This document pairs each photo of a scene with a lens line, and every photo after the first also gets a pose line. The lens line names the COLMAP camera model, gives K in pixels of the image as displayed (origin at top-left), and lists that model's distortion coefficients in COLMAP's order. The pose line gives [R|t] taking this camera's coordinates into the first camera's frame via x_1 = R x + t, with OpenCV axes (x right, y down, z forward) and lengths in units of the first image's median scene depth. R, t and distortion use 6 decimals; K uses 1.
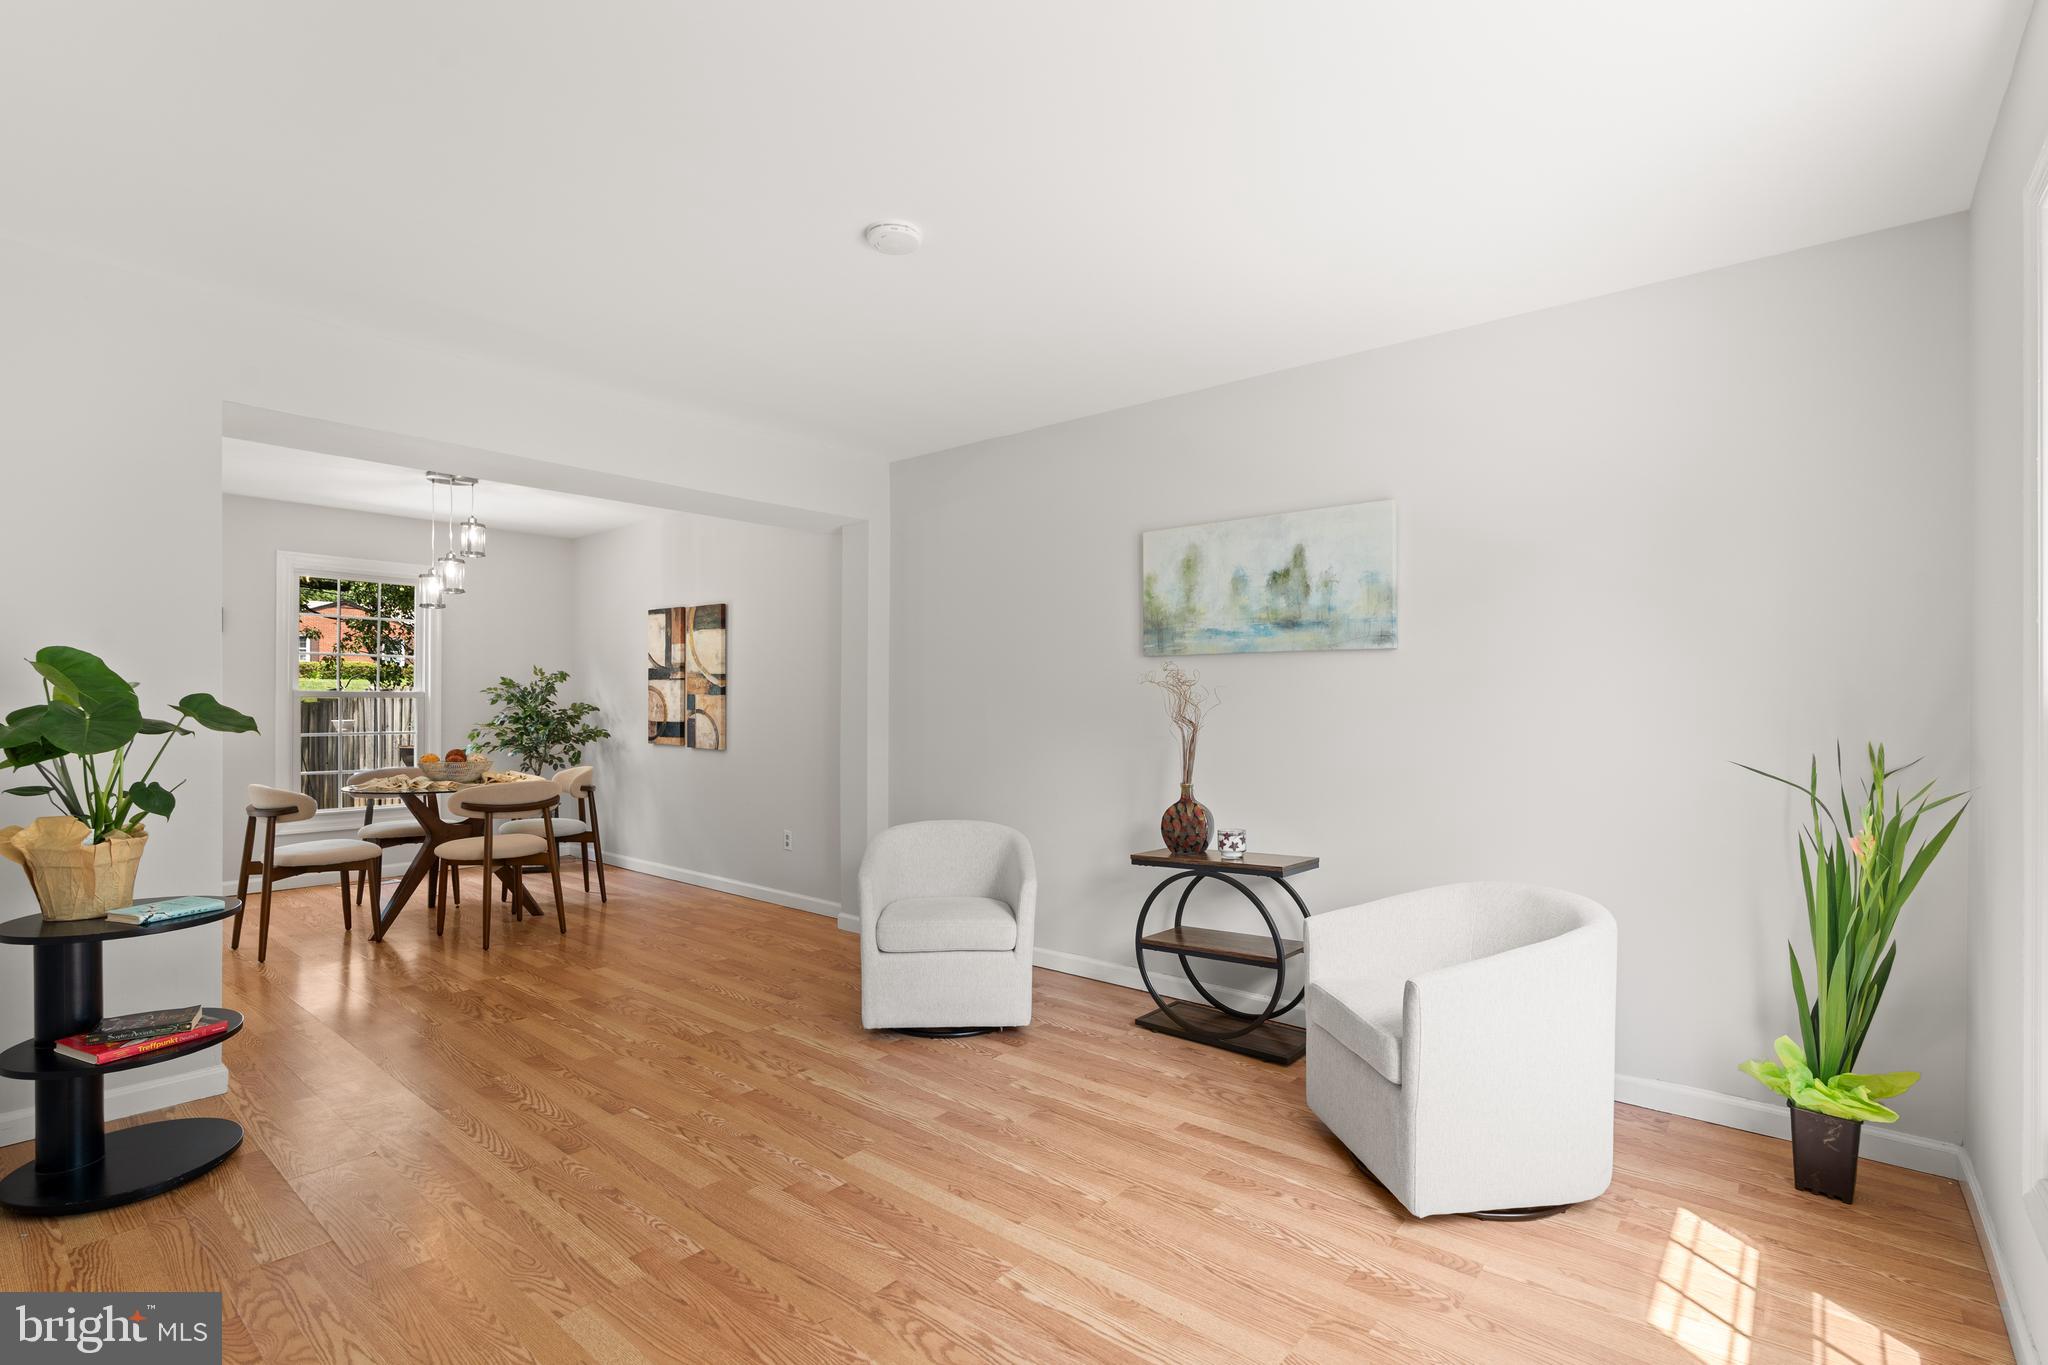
lens RADIAL K [[933.0, 0, 1023.4], [0, 933.0, 715.8], [0, 0, 1]] dist [-0.009615, 0.003464]
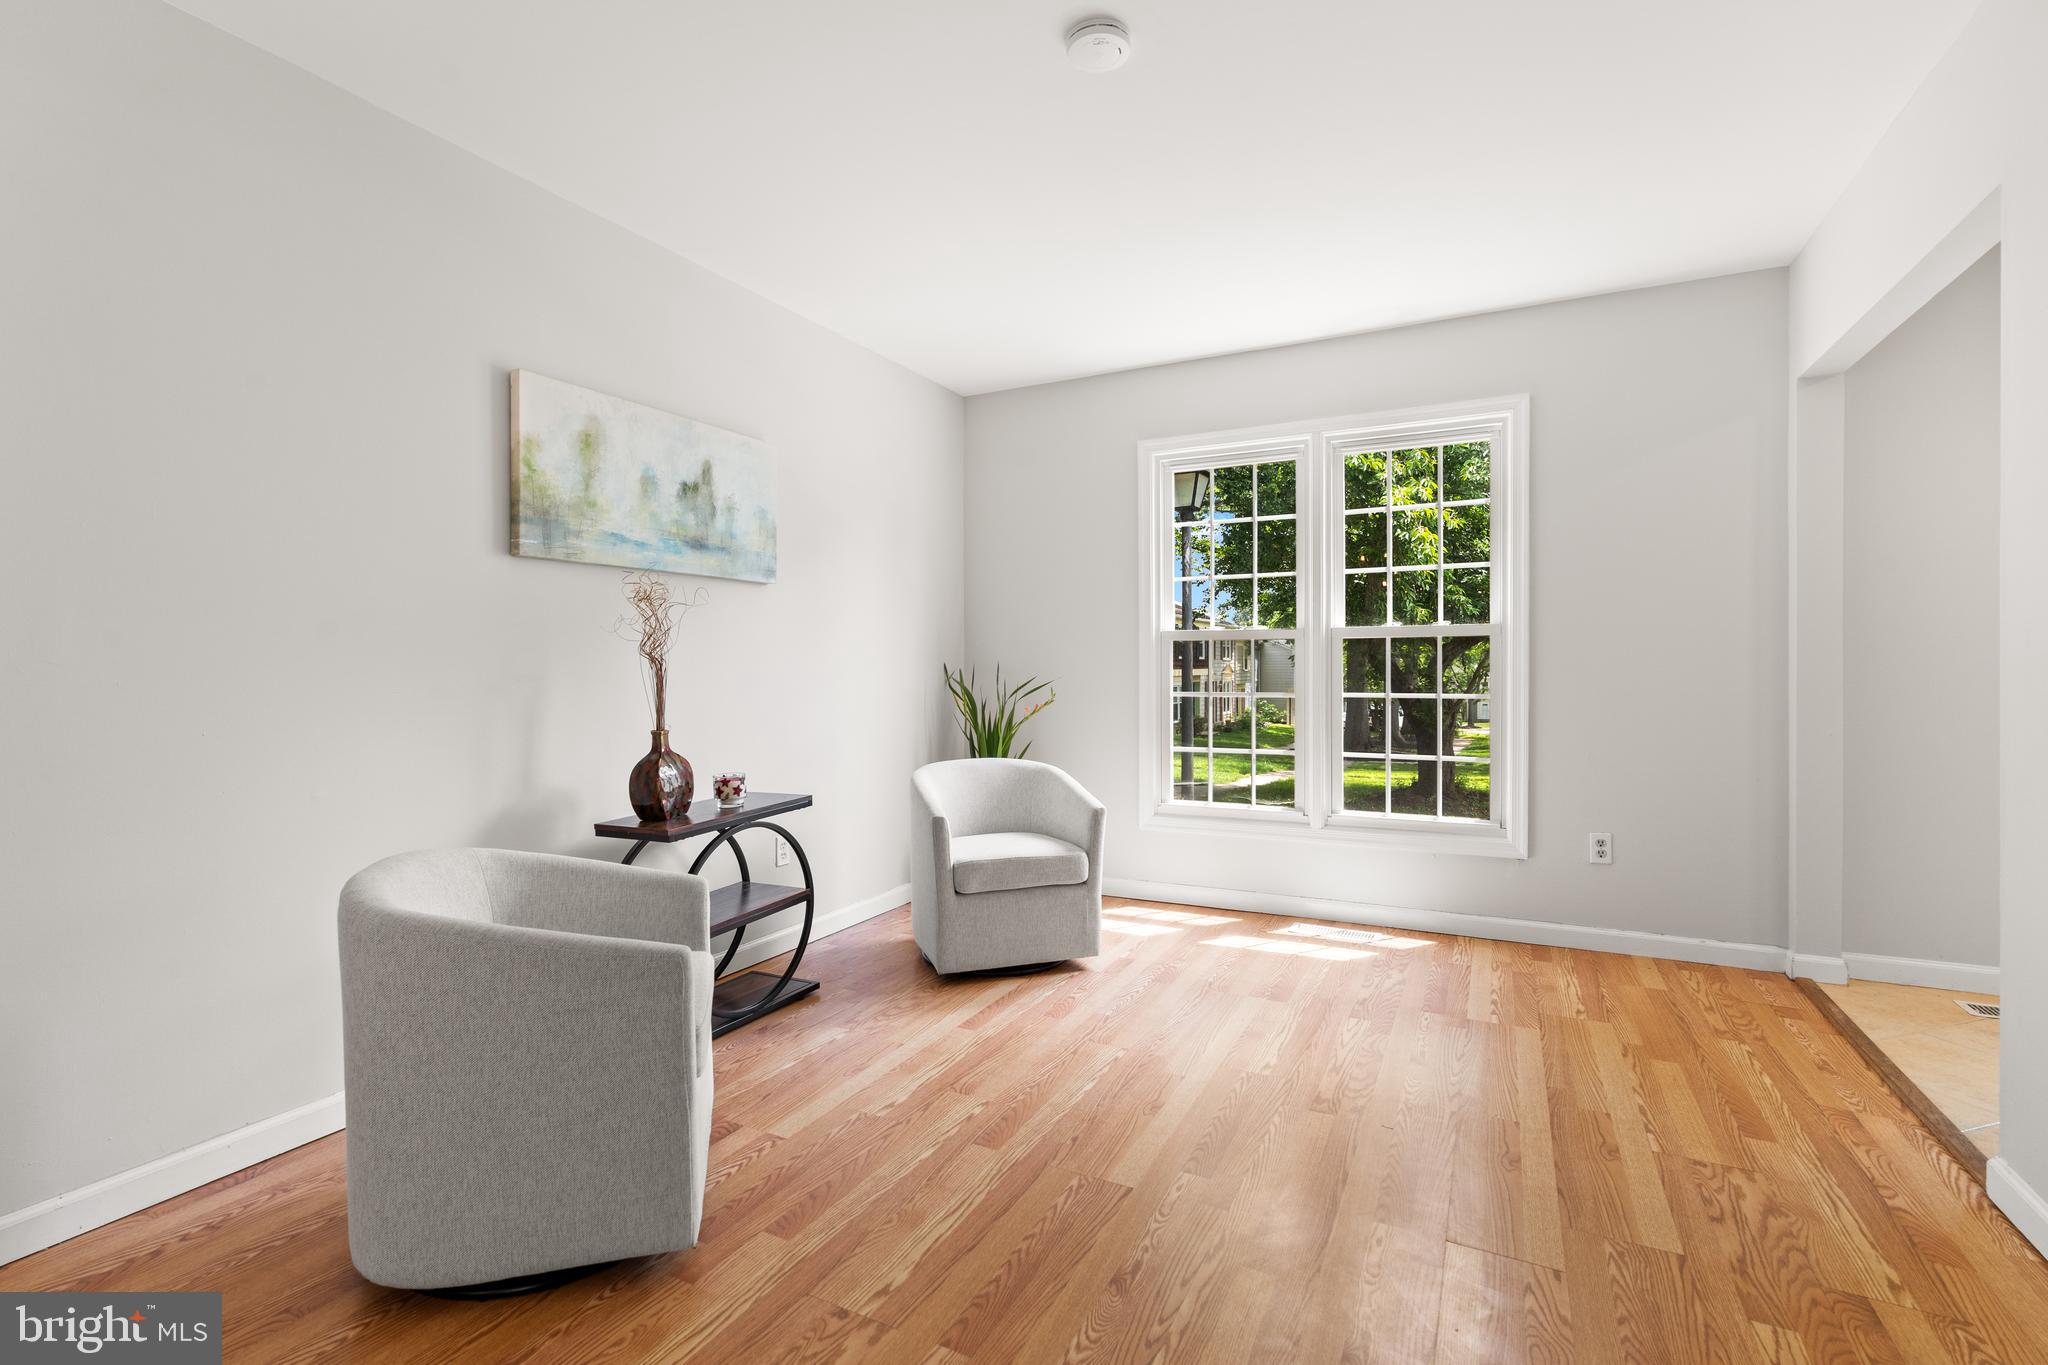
lens RADIAL K [[933.0, 0, 1015.1], [0, 933.0, 676.9], [0, 0, 1]] dist [-0.009615, 0.003464]
pose [[-0.210287, -0.011692, 0.977570, -0.682252], [0.020187, 0.999663, 0.016299, 0.022091], [-0.977431, 0.023161, -0.209980, 0.912532]]
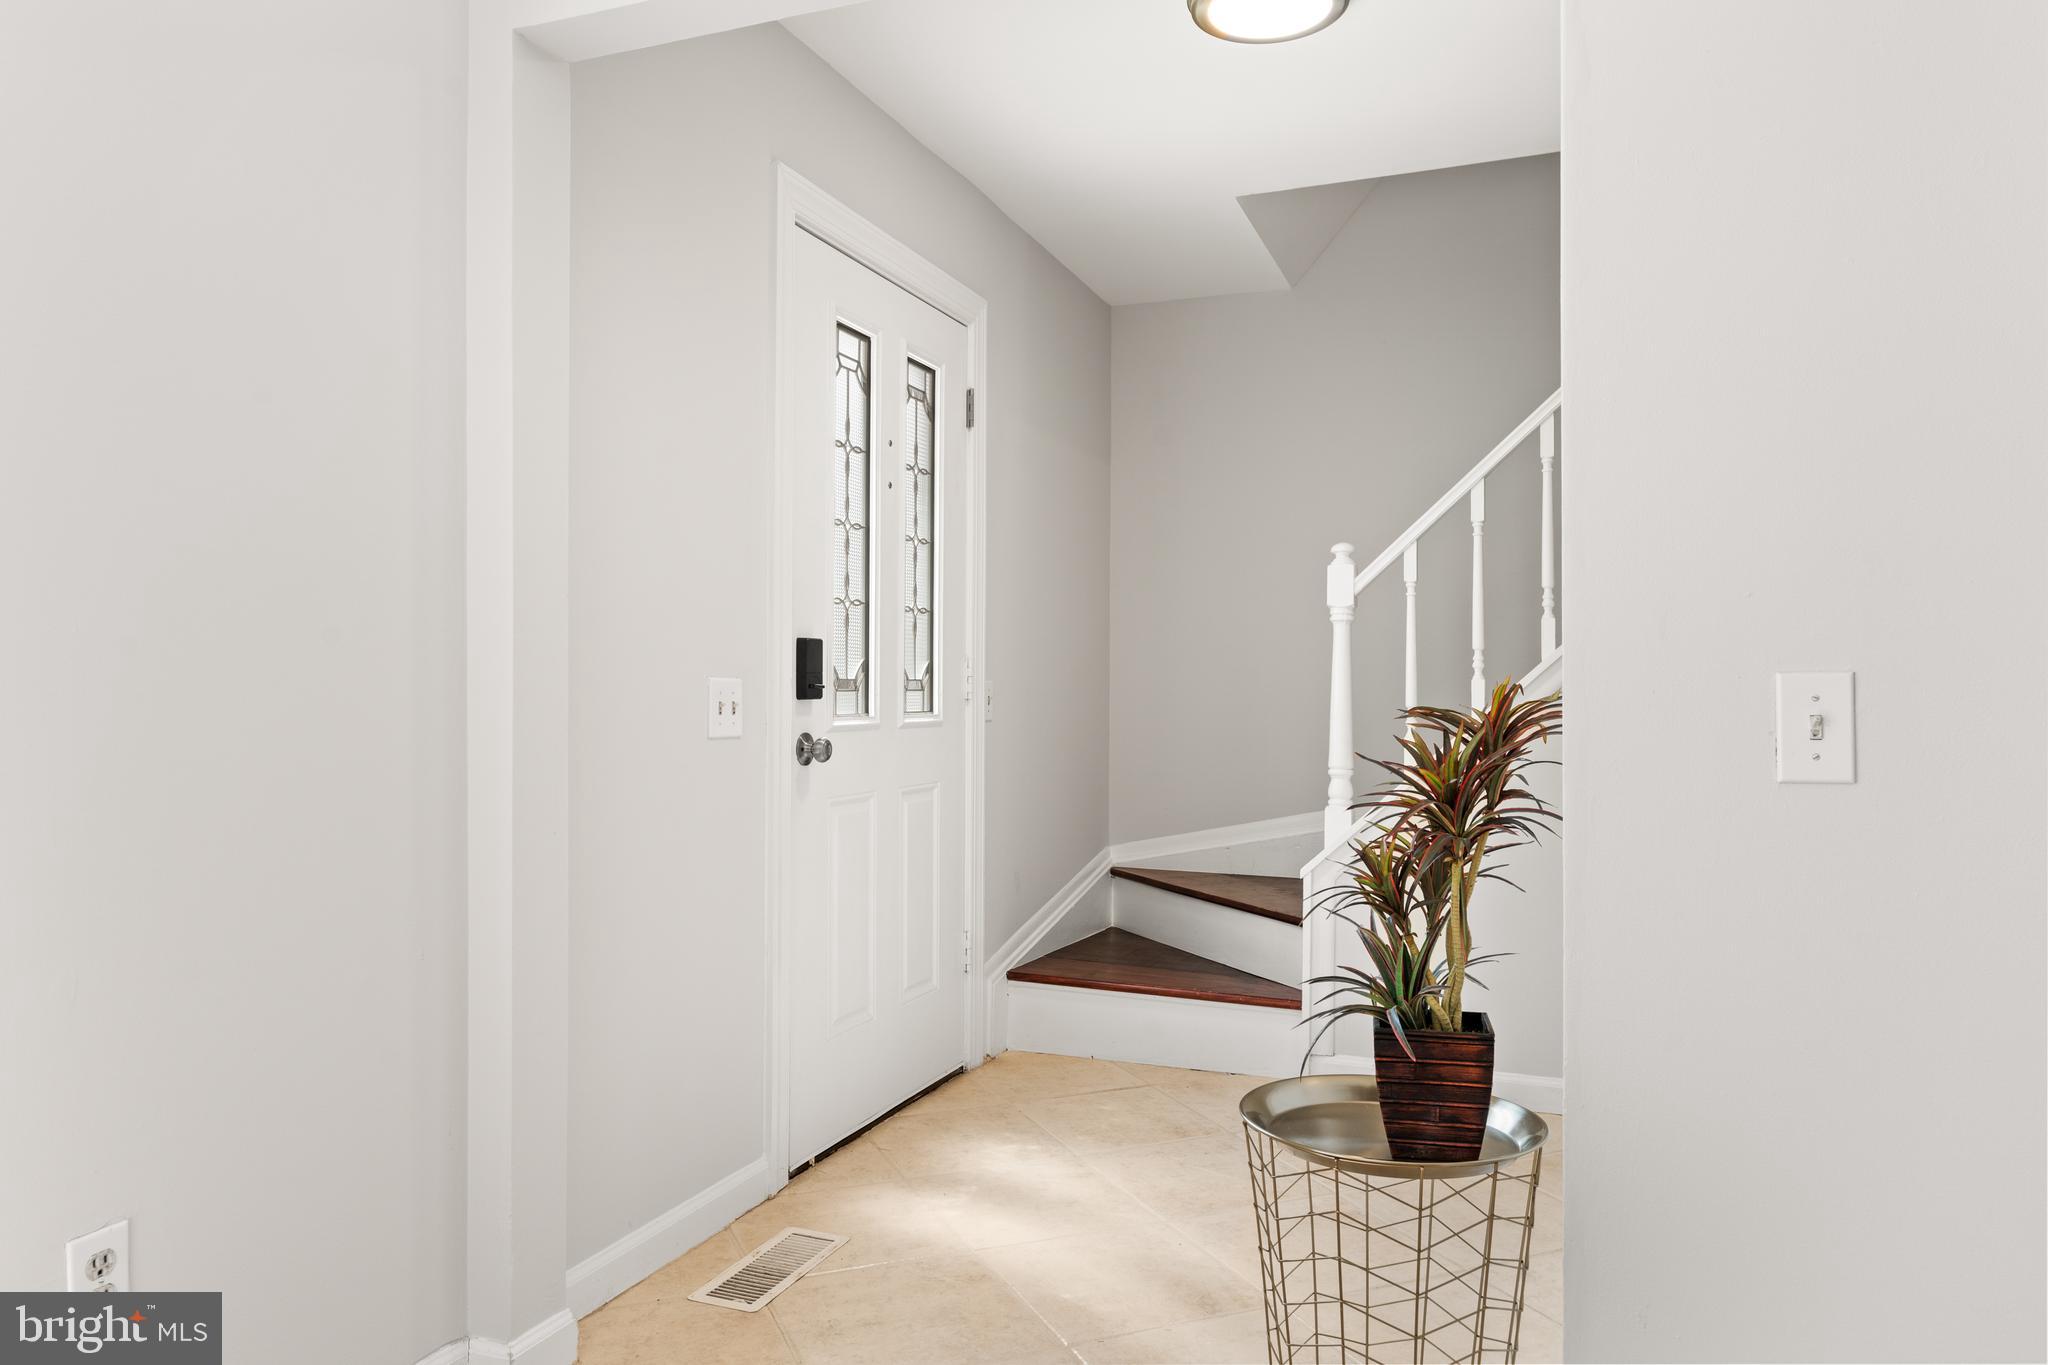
lens RADIAL K [[1382.4, 0, 1028.5], [0, 1382.4, 682.8], [0, 0, 1]] dist [-0.007024, 0.000028]
pose [[-0.951148, -0.005189, -0.308691, 0.027402], [-0.007271, 0.999958, 0.005592, 0.038004], [0.308649, 0.007564, -0.951146, 0.600999]]
